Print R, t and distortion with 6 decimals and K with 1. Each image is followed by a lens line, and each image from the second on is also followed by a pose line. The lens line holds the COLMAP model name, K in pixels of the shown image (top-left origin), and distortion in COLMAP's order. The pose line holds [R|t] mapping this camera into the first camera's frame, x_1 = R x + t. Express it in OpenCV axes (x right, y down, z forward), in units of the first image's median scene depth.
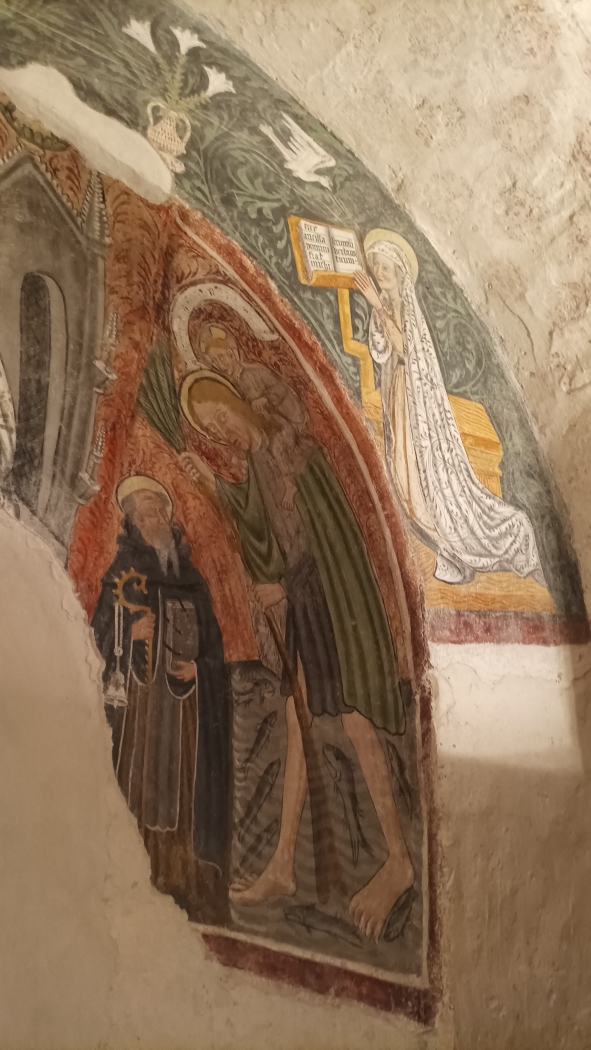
lens RADIAL K [[786.0, 0, 296.2], [0, 786.0, 528.0], [0, 0, 1]] dist [0.022015, -0.016065]
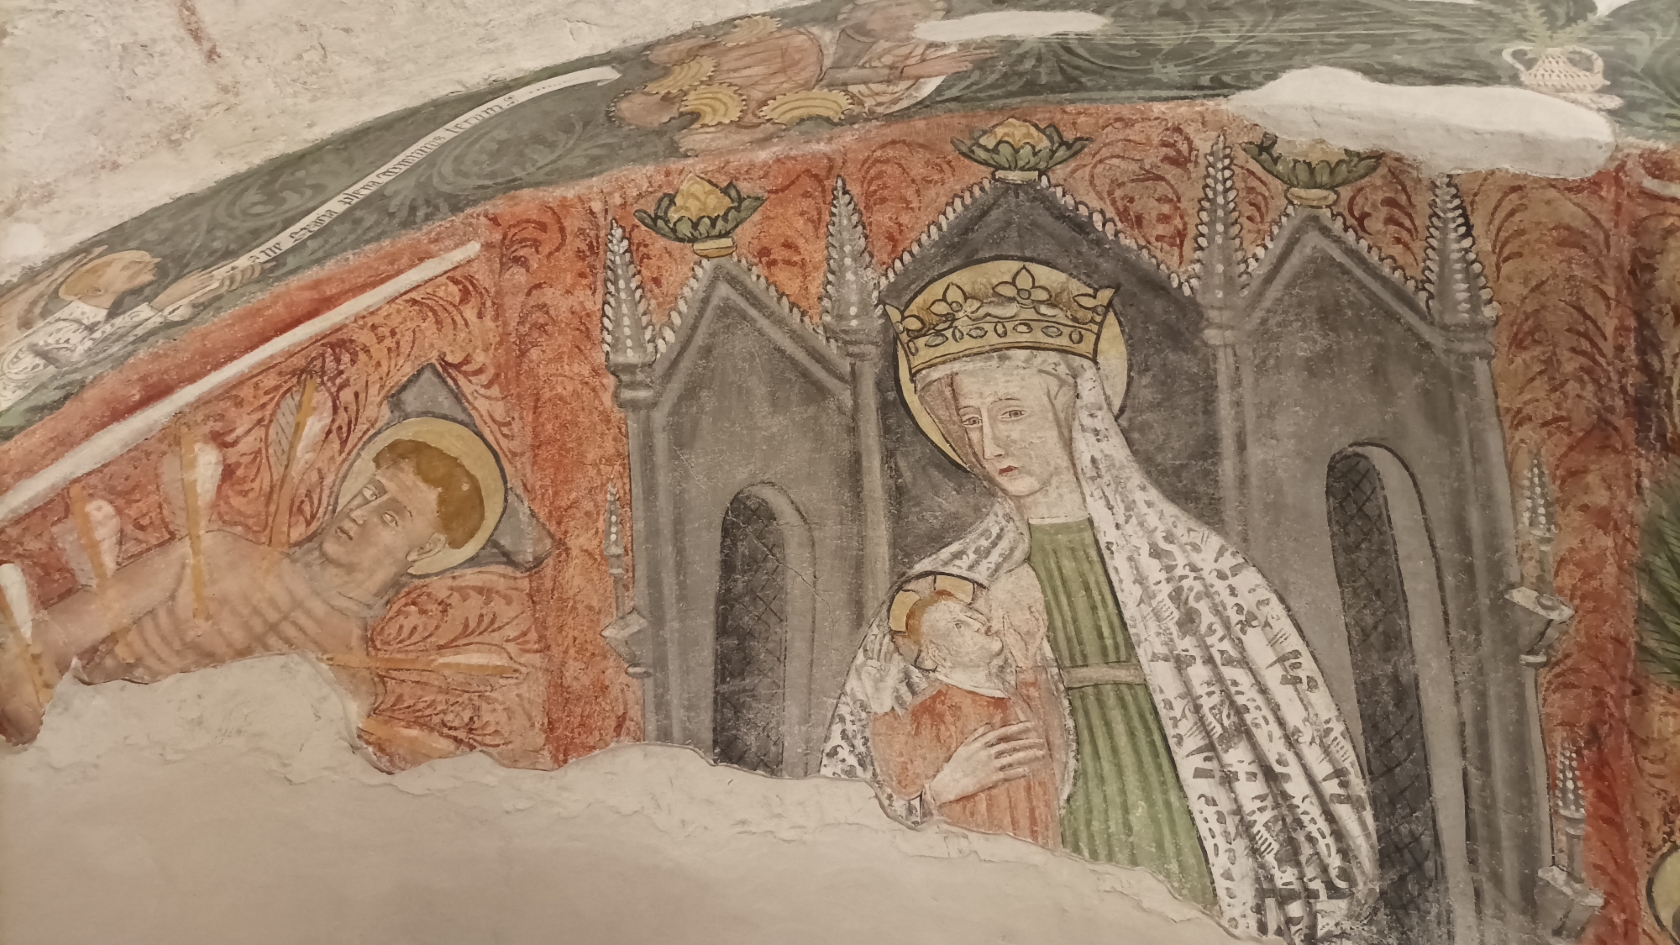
lens RADIAL K [[1257.7, 0, 836.7], [0, 1257.7, 470.8], [0, 0, 1]] dist [0.022015, -0.016065]
pose [[0.819050, -0.355515, -0.450296, -0.236358], [0.054228, 0.829325, -0.556129, 0.137539], [0.571154, 0.431079, 0.698537, 0.224262]]
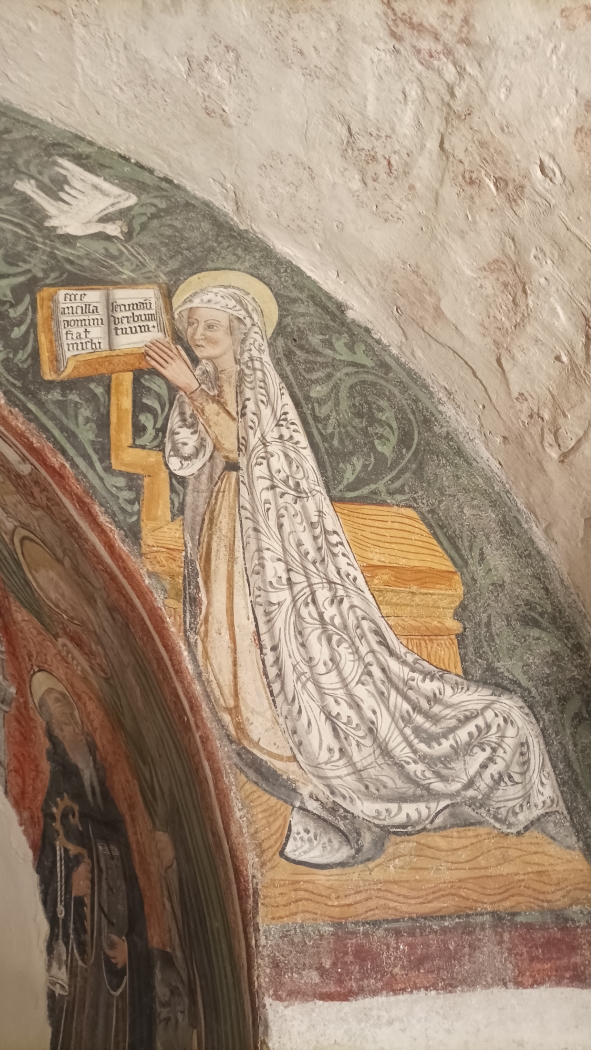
lens RADIAL K [[786.0, 0, 300.0], [0, 786.0, 528.1], [0, 0, 1]] dist [0.022015, -0.016065]
pose [[0.910817, -0.157214, -0.381701, 0.387112], [0.097002, 0.980260, -0.172279, -0.055072], [0.401251, 0.119889, 0.908088, 0.467671]]
